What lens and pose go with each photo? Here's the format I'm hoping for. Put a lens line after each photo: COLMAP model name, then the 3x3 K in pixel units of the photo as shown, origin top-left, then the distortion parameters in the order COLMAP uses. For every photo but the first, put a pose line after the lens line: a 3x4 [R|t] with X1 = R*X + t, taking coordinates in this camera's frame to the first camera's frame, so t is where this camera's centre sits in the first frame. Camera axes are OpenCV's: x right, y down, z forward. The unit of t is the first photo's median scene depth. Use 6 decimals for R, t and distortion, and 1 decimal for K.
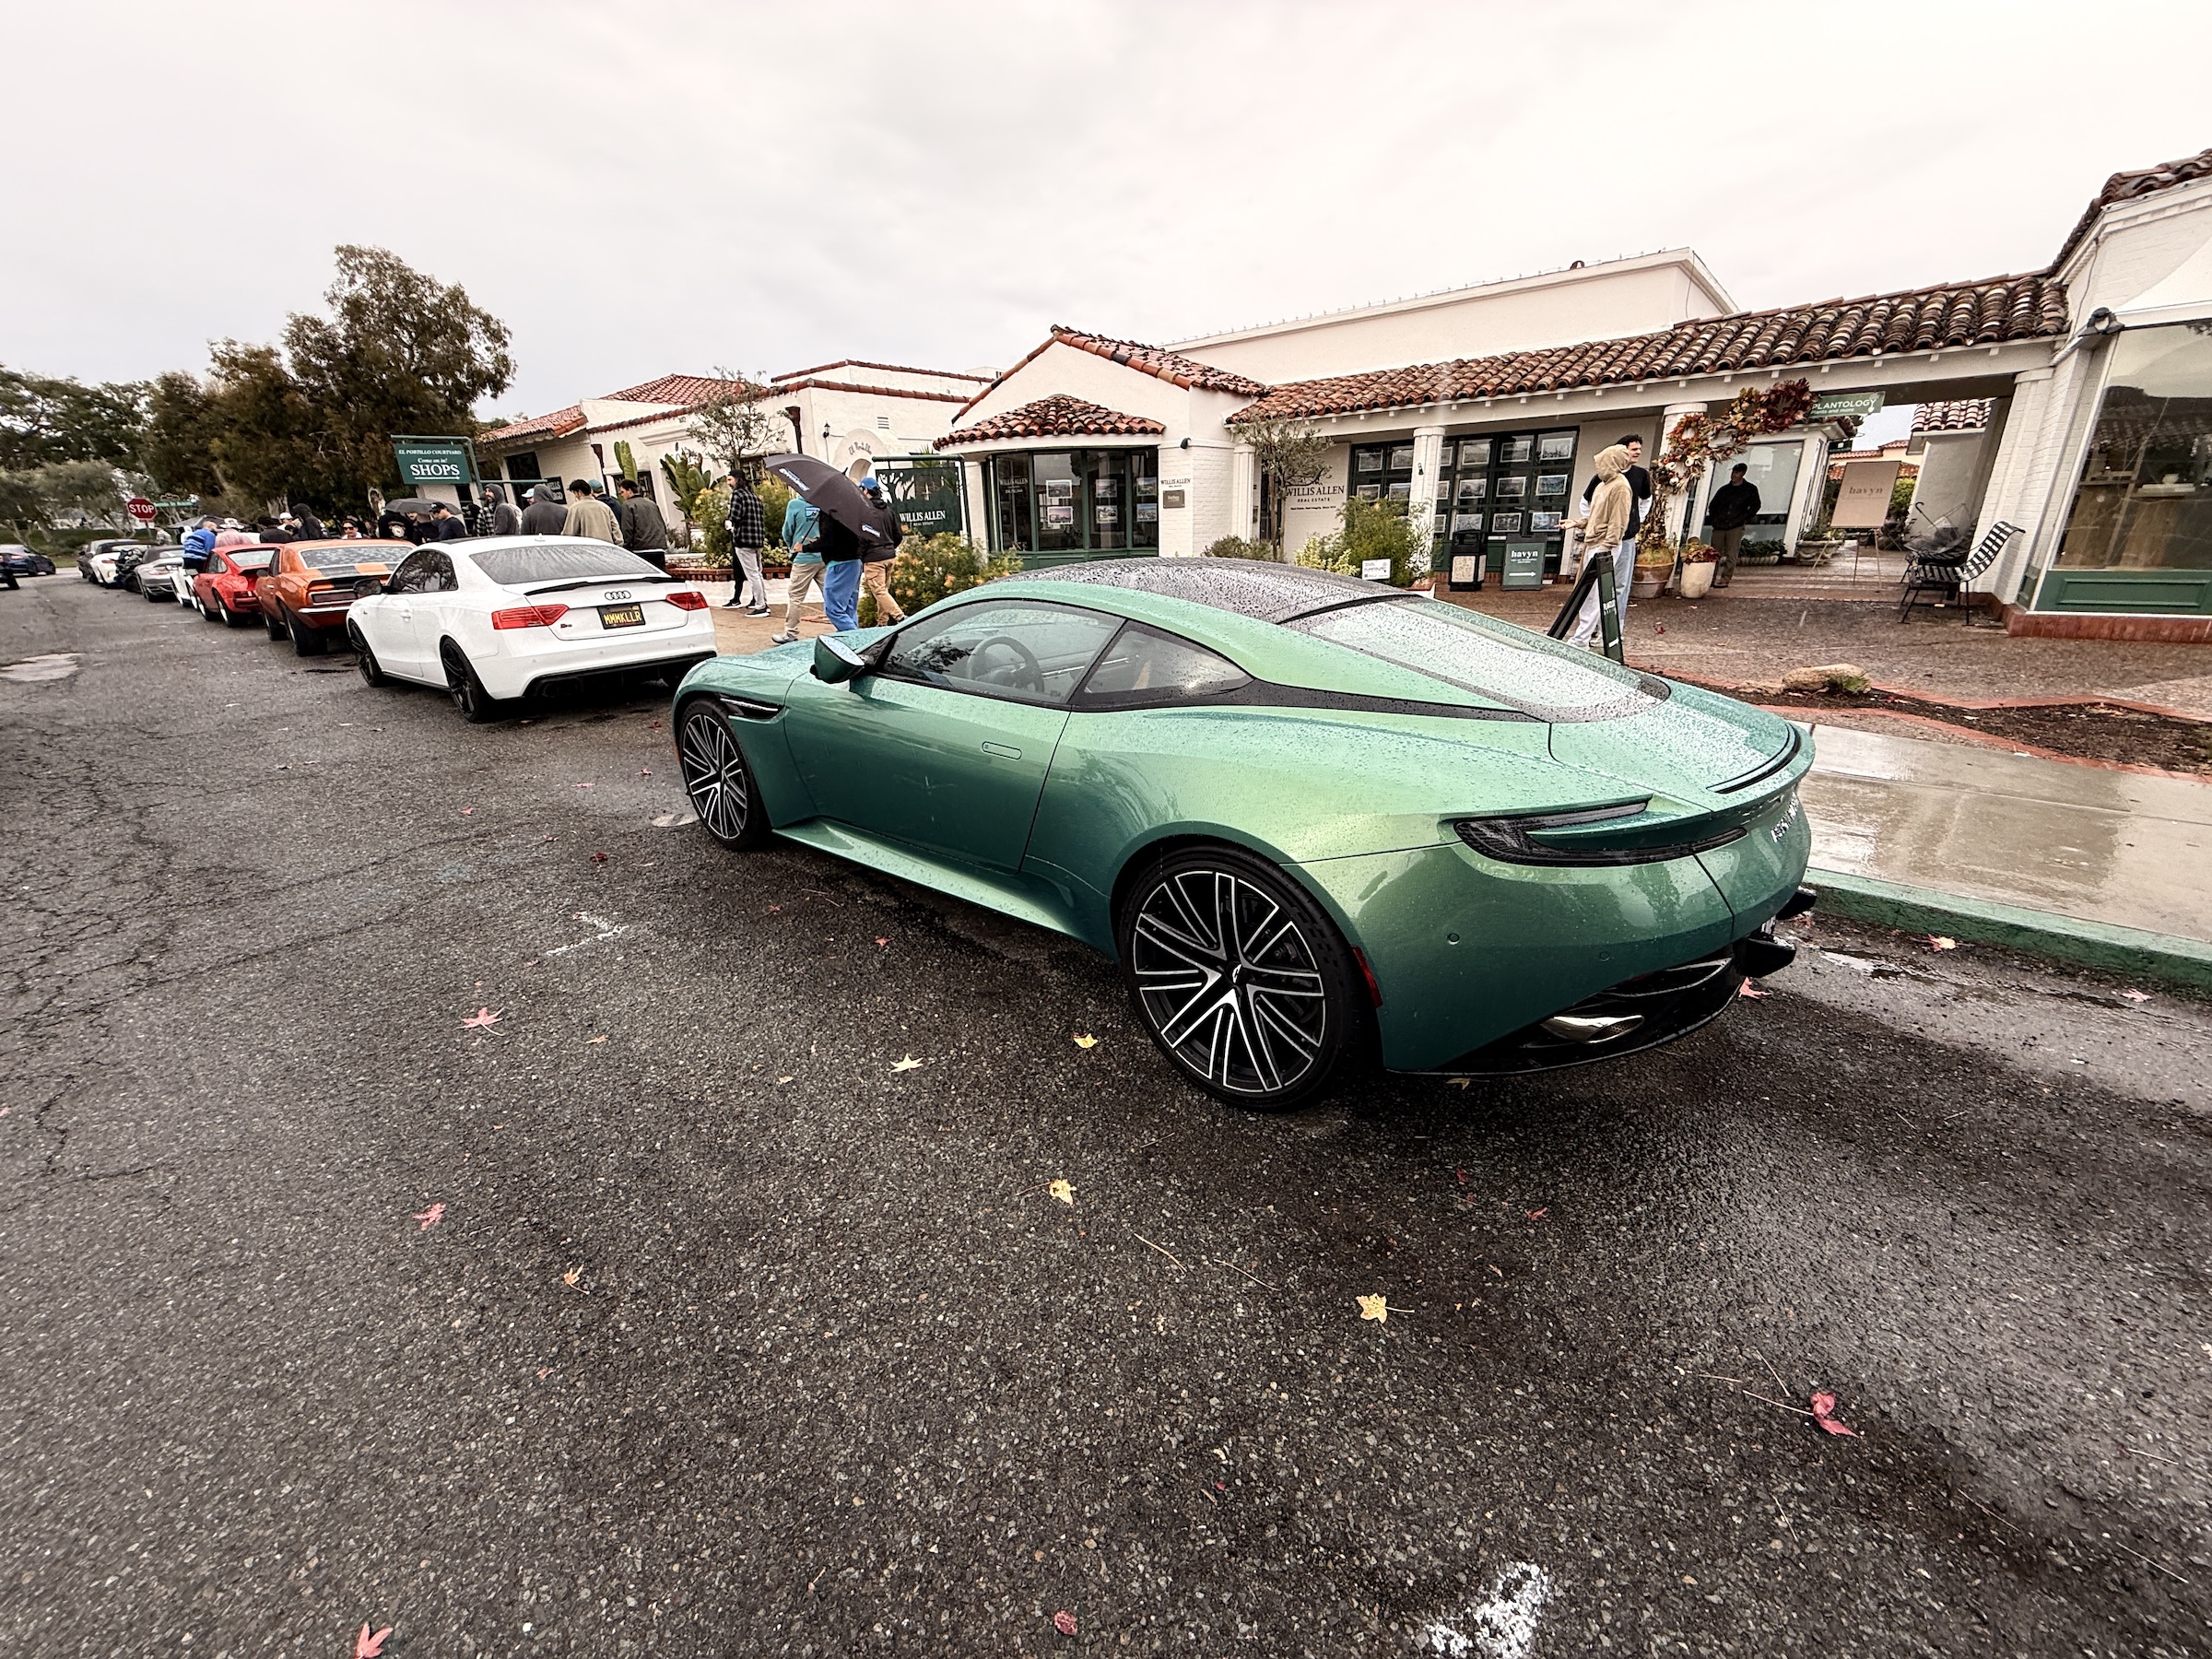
lens RADIAL K [[876.2, 0, 1100.9], [0, 876.2, 831.6], [0, 0, 1]] dist [-0.000558, -0.000441]
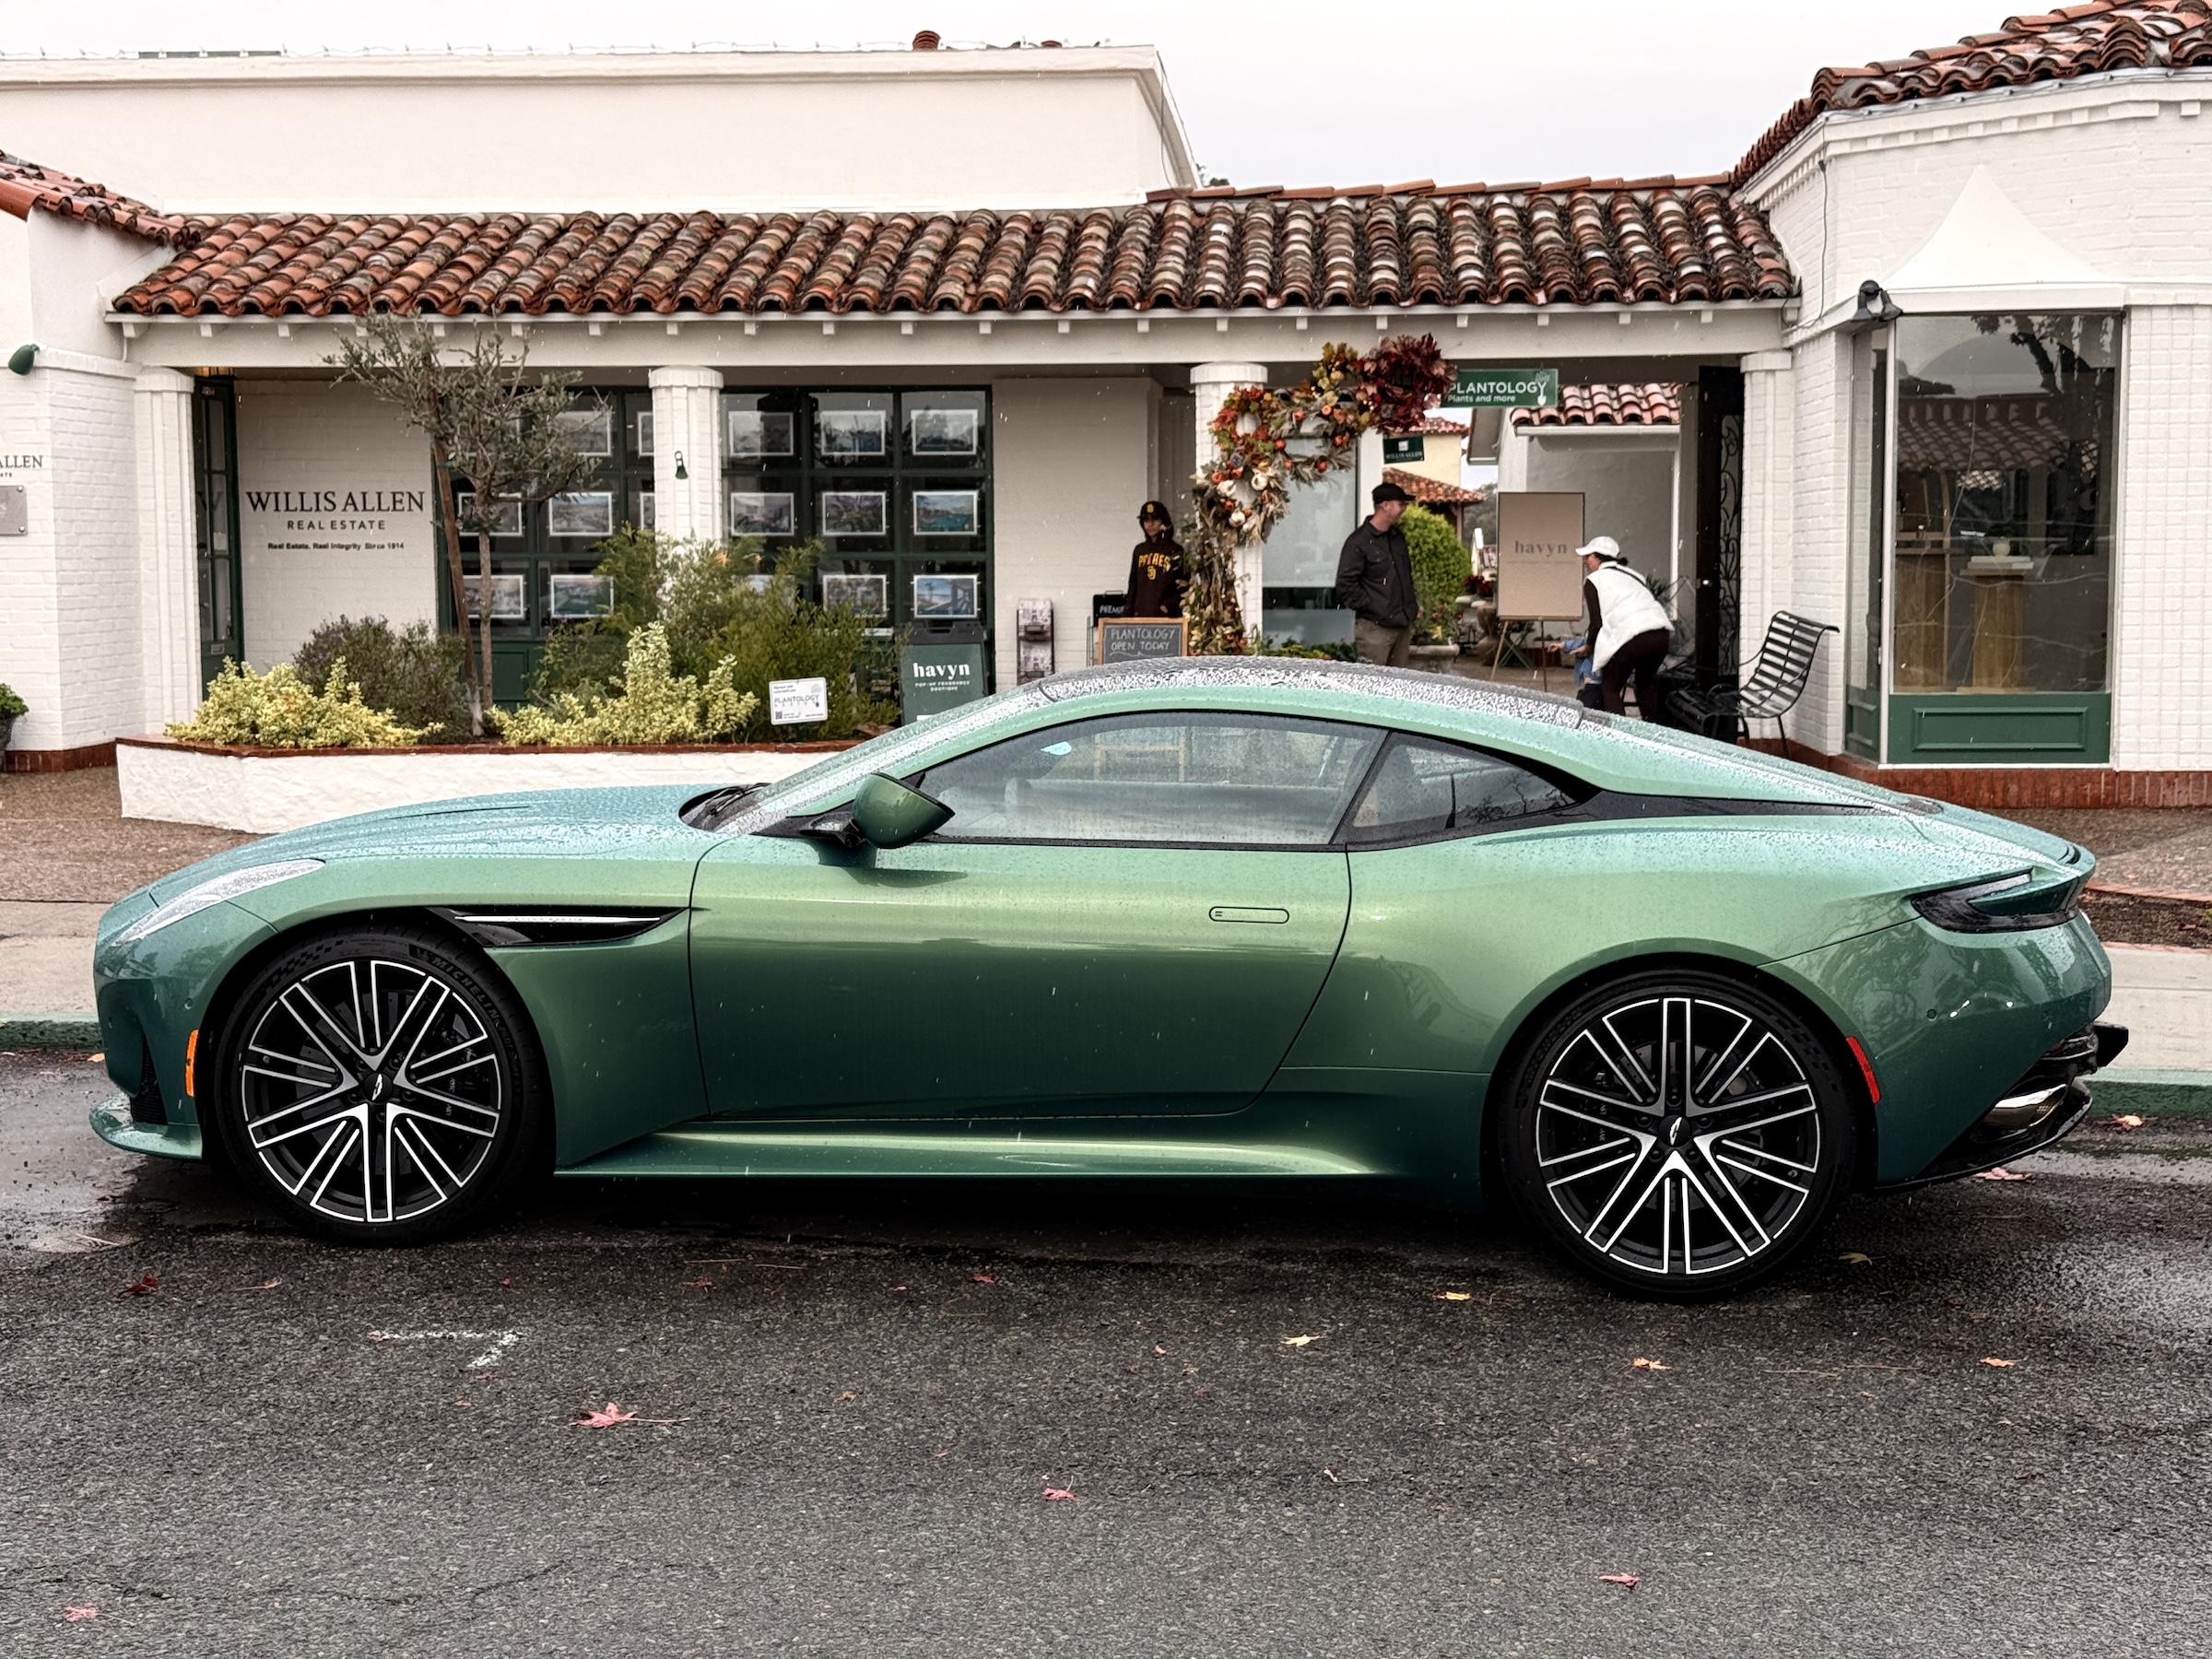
lens RADIAL K [[3039.3, 0, 1102.9], [0, 3039.3, 830.4], [0, 0, 1]] dist [0.109359, 0.000000]
pose [[0.813489, -0.027740, 0.580919, -0.387991], [0.174846, 0.964318, -0.198798, 0.073099], [-0.554675, 0.263291, 0.789312, -0.208176]]
